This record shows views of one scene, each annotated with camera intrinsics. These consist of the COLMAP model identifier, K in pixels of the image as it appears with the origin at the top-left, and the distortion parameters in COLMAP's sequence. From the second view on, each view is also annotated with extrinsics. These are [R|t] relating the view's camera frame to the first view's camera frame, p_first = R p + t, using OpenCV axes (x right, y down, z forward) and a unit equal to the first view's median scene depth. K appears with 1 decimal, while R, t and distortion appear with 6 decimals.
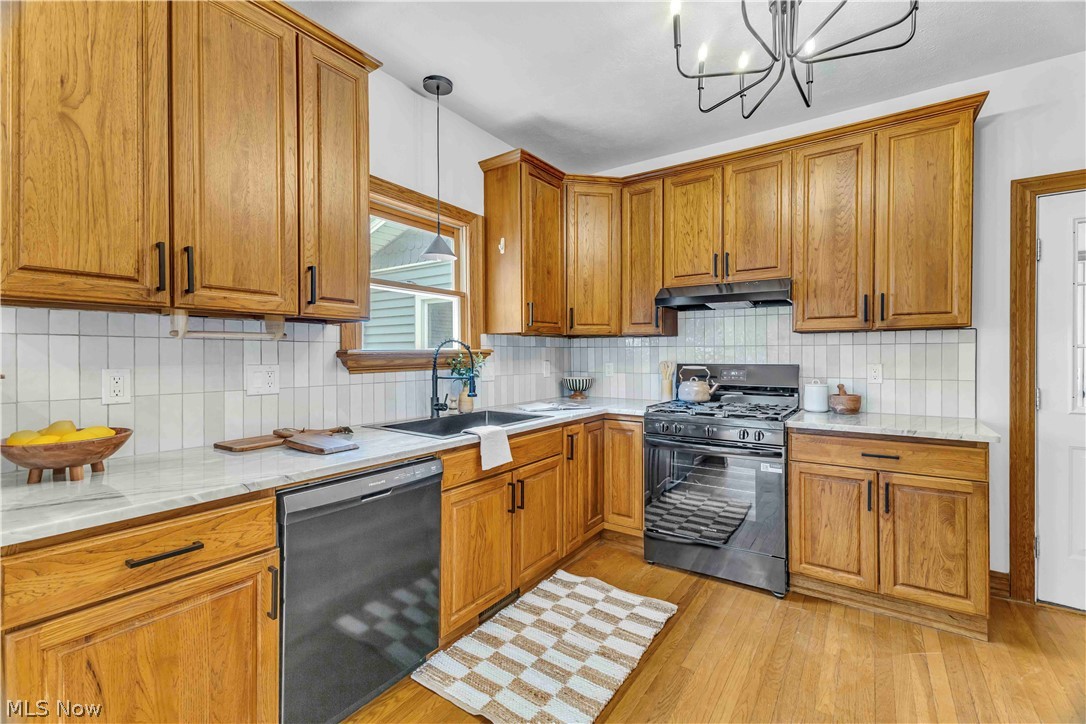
lens RADIAL K [[471.3, 0, 545.9], [0, 471.3, 358.3], [0, 0, 1]] dist [0.010271, -0.002170]
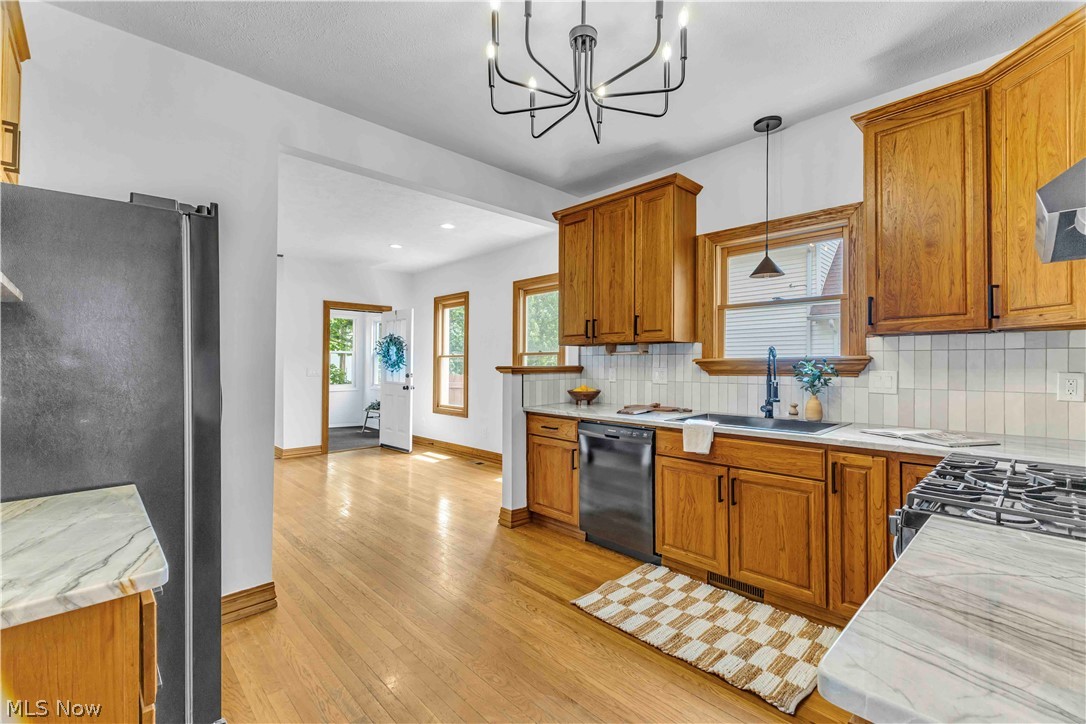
lens RADIAL K [[471.3, 0, 555.9], [0, 471.3, 358.5], [0, 0, 1]] dist [0.010271, -0.002170]
pose [[-0.184707, -0.005882, -0.982776, 0.985058], [-0.005486, 0.999973, -0.004953, -0.008464], [0.982778, 0.004477, -0.184734, 0.723210]]
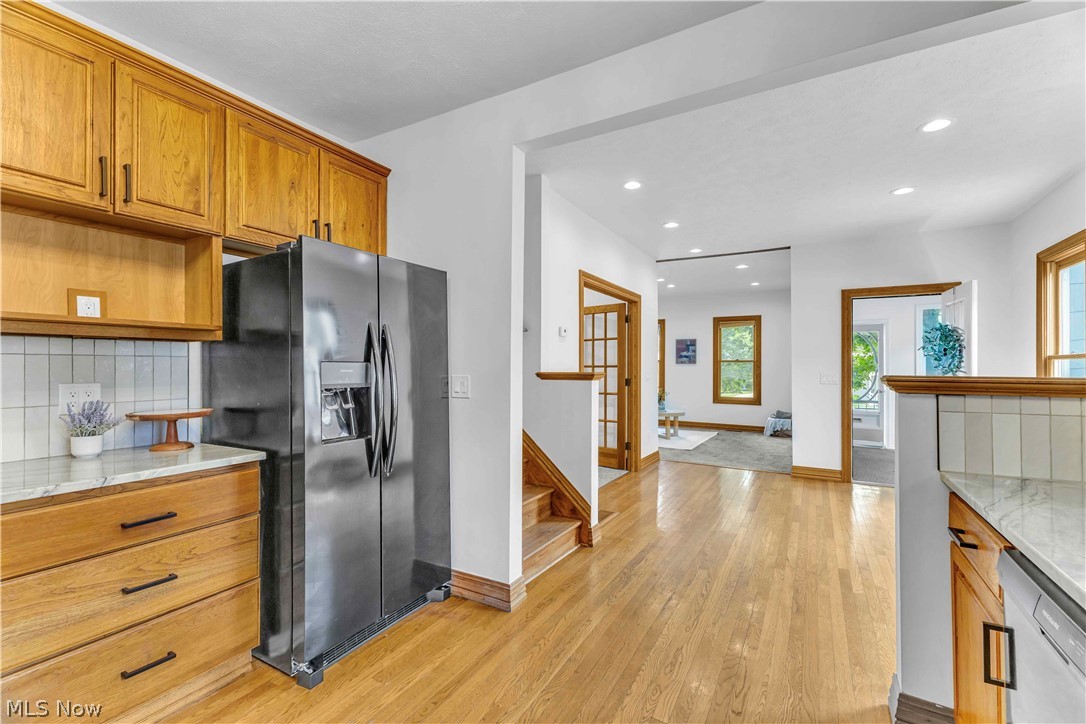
lens RADIAL K [[471.3, 0, 544.2], [0, 471.3, 366.6], [0, 0, 1]] dist [0.010271, -0.002170]
pose [[-0.996218, -0.000393, -0.086888, 0.147592], [-0.000897, 0.999983, 0.005768, -0.008130], [0.086884, 0.005824, -0.996201, 0.944307]]
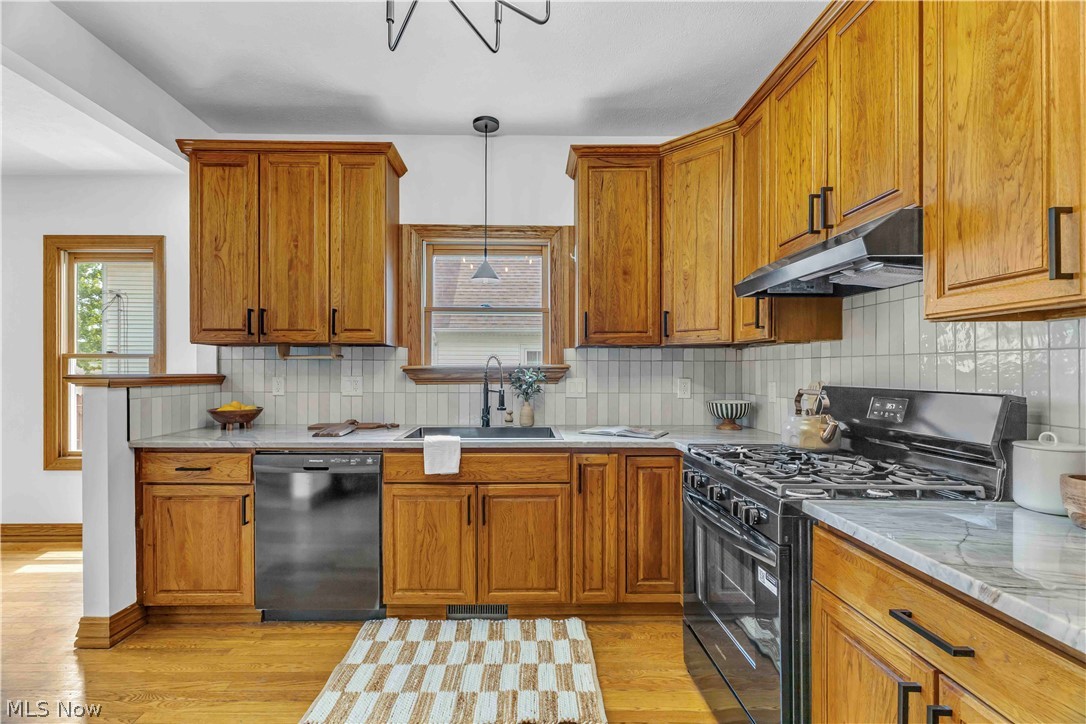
lens RADIAL K [[471.3, 0, 523.9], [0, 471.3, 374.2], [0, 0, 1]] dist [0.010271, -0.002170]
pose [[0.575737, 0.008905, -0.817586, 0.730231], [-0.010019, 0.999942, 0.003836, -0.003038], [0.817573, 0.005983, 0.575793, 0.446960]]
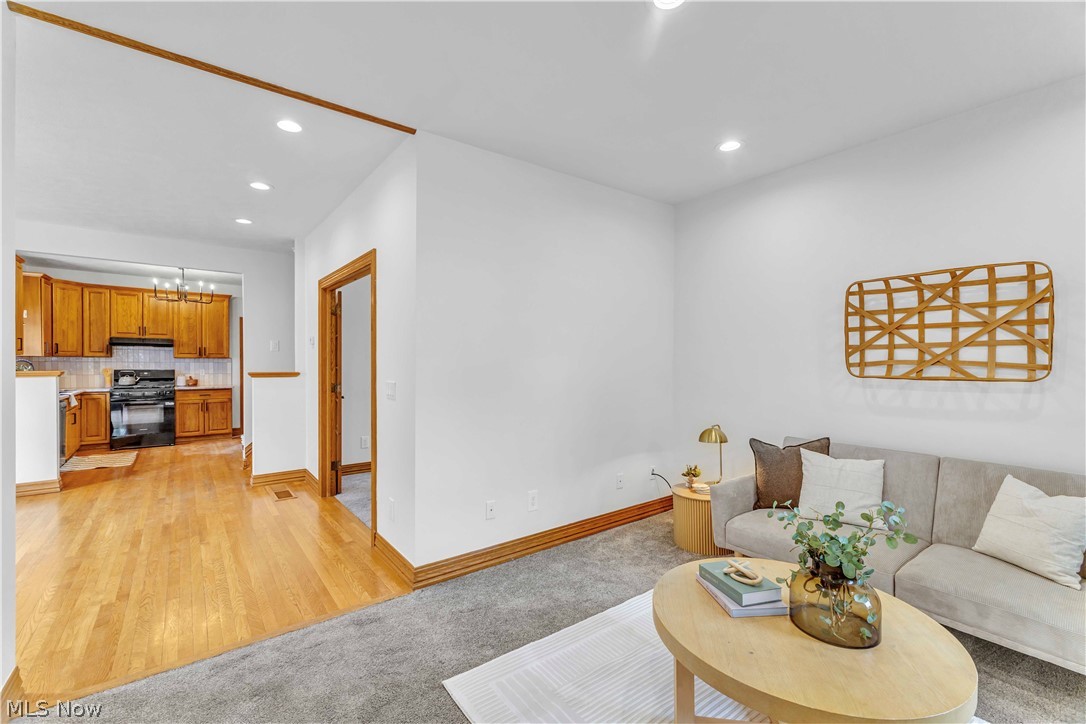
lens RADIAL K [[471.3, 0, 535.8], [0, 471.3, 369.4], [0, 0, 1]] dist [0.010271, -0.002170]
pose [[0.313601, -0.009553, 0.949507, -1.636356], [0.001084, 0.999952, 0.009703, -0.012034], [-0.949554, -0.002013, 0.313596, -2.140787]]
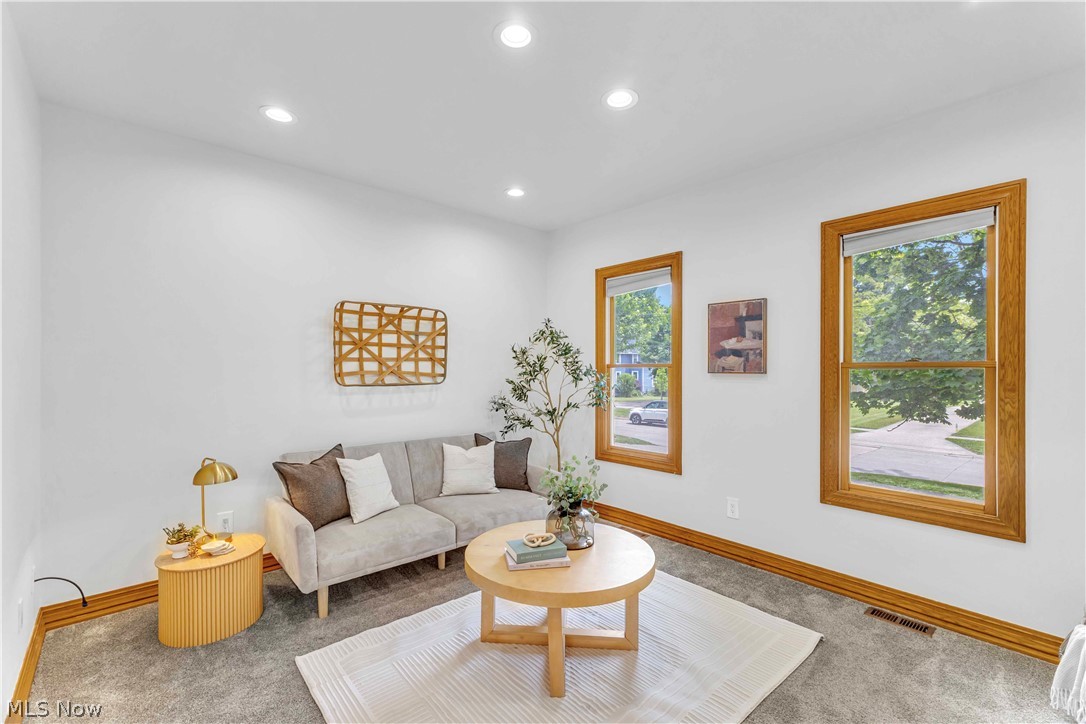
lens RADIAL K [[471.3, 0, 549.2], [0, 471.3, 370.4], [0, 0, 1]] dist [0.010271, -0.002170]
pose [[-0.974416, 0.004421, 0.224708, -1.102759], [0.006014, 0.999961, 0.006403, -0.029928], [-0.224671, 0.007590, -0.974405, -1.354389]]
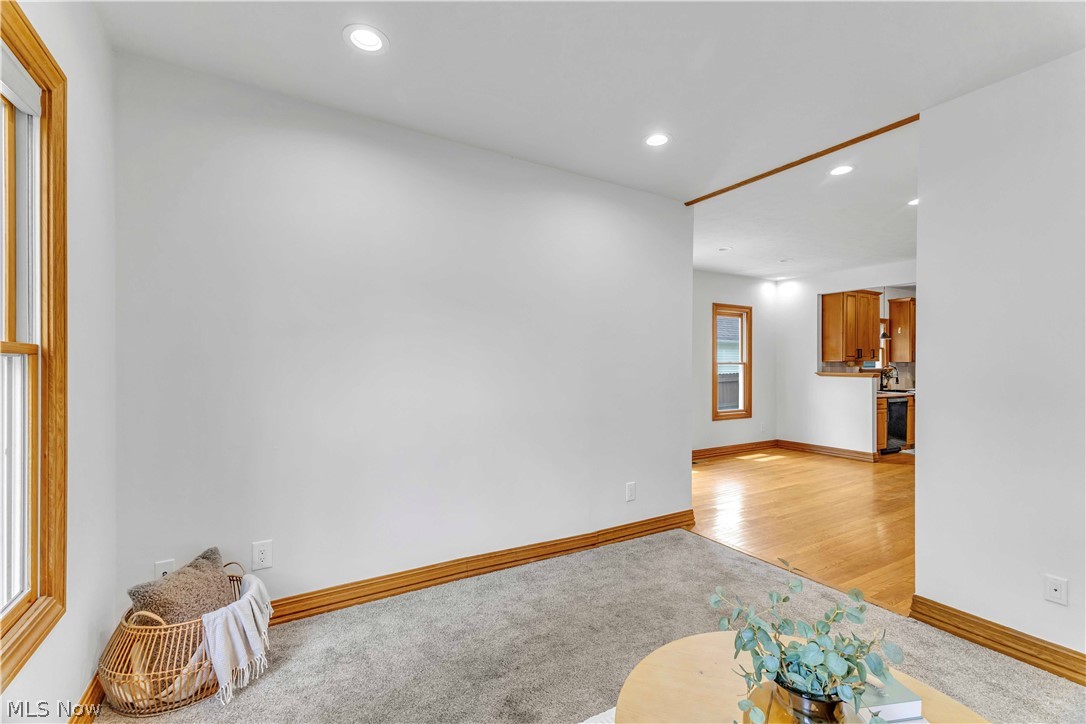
lens RADIAL K [[471.3, 0, 554.6], [0, 471.3, 359.7], [0, 0, 1]] dist [0.010271, -0.002170]
pose [[0.910479, 0.002936, -0.413544, -0.927621], [-0.009229, 0.999870, -0.013219, -0.014410], [0.413452, 0.015852, 0.910388, -2.796110]]
